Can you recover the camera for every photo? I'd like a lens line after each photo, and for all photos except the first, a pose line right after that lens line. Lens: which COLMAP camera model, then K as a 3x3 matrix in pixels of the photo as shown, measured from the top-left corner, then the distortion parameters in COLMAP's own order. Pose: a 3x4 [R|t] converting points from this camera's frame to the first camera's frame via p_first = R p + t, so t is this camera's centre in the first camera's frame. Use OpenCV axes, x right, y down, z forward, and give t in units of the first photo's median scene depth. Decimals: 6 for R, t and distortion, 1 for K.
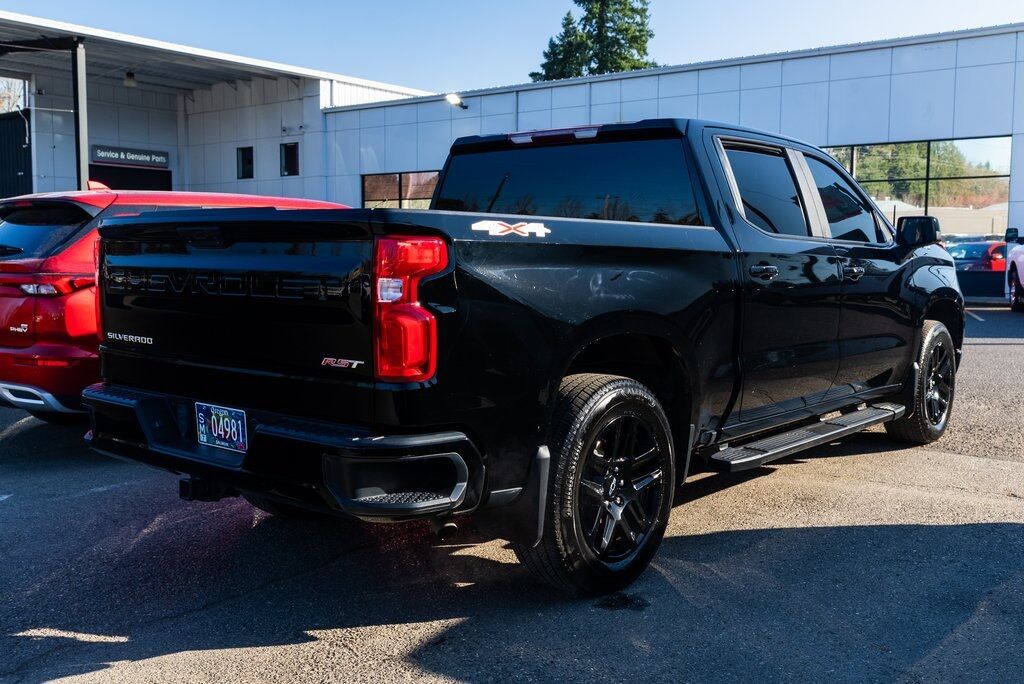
lens RADIAL K [[1011.3, 0, 507.9], [0, 1011.3, 340.2], [0, 0, 1]] dist [0.007976, 0.000000]
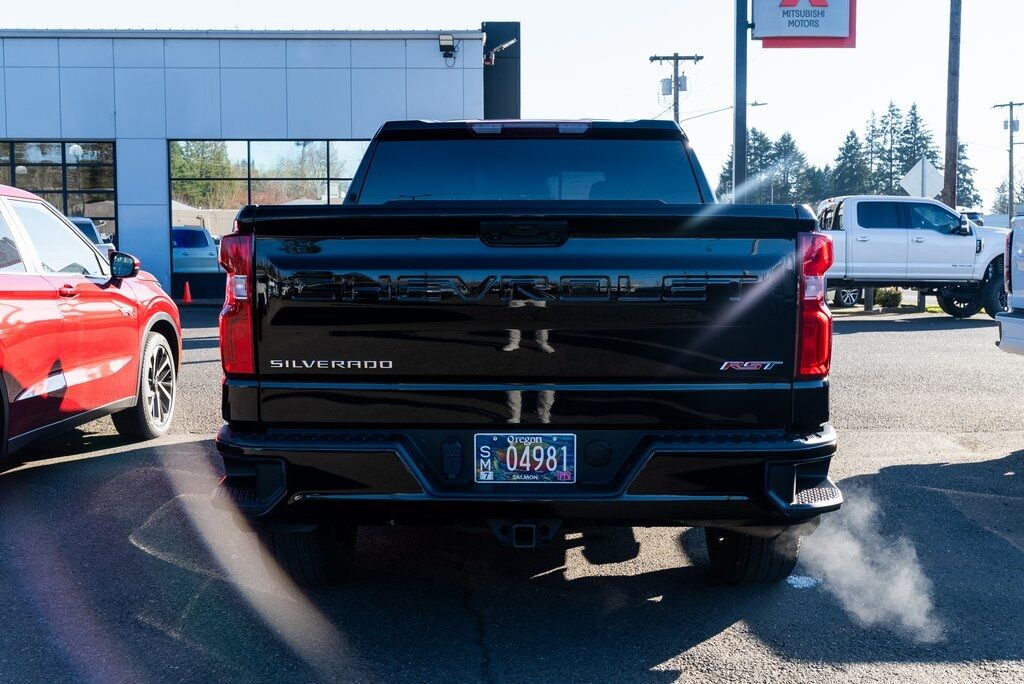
lens RADIAL K [[1137.0, 0, 510.9], [0, 1137.0, 344.6], [0, 0, 1]] dist [0.009460, 0.000000]
pose [[0.776436, -0.055255, 0.627769, -0.885752], [0.060795, 0.998070, 0.012656, -0.021533], [-0.627257, 0.028339, 0.778296, 0.266973]]
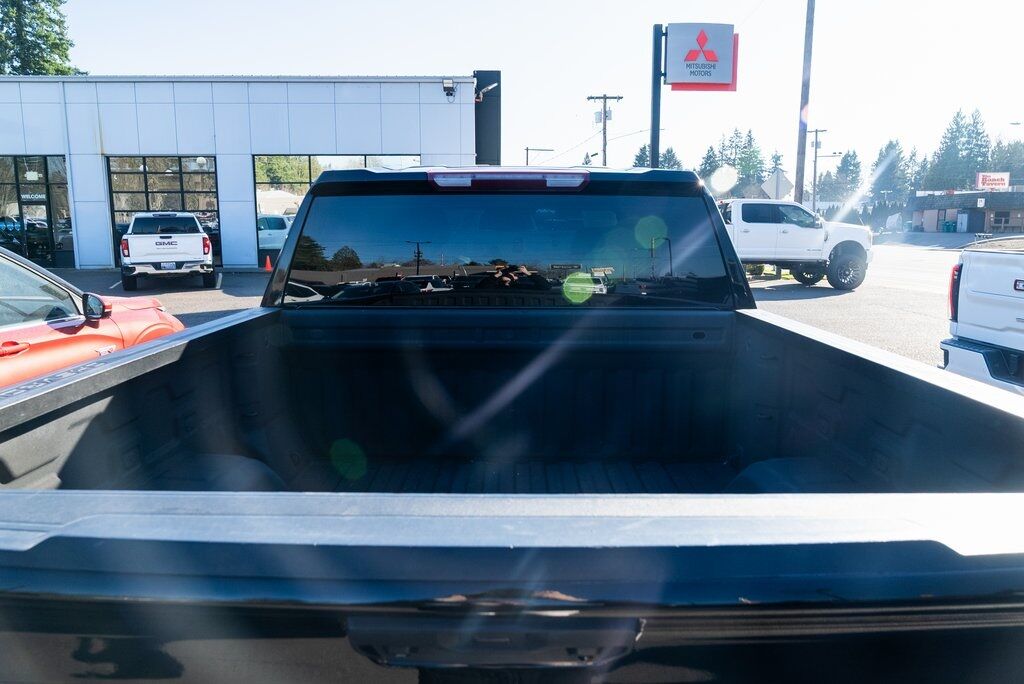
lens RADIAL K [[696.5, 0, 505.2], [0, 696.5, 343.8], [0, 0, 1]] dist [-0.033249, 0.017510]
pose [[0.767546, -0.113824, 0.630807, -0.393220], [0.058991, 0.992475, 0.107305, -0.191503], [-0.638273, -0.045149, 0.768485, 0.842473]]
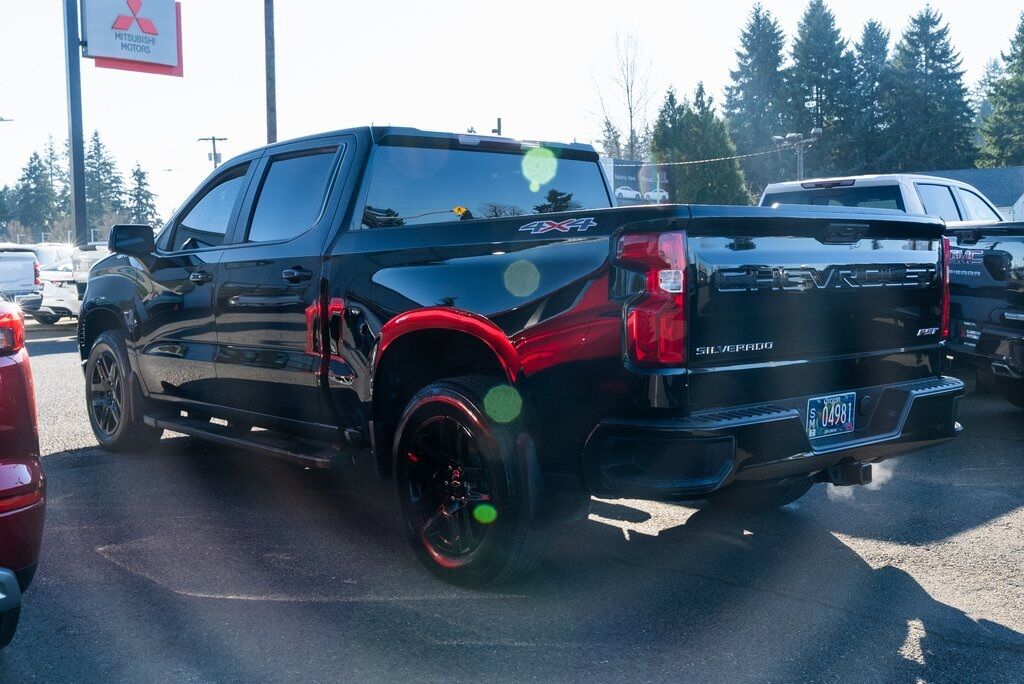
lens RADIAL K [[1074.6, 0, 516.2], [0, 1074.6, 336.8], [0, 0, 1]] dist [0.016129, 0.000000]
pose [[0.159431, -0.068609, 0.984822, -1.429769], [0.100522, 0.993525, 0.052942, -0.086668], [-0.982078, 0.090556, 0.165296, 1.131943]]
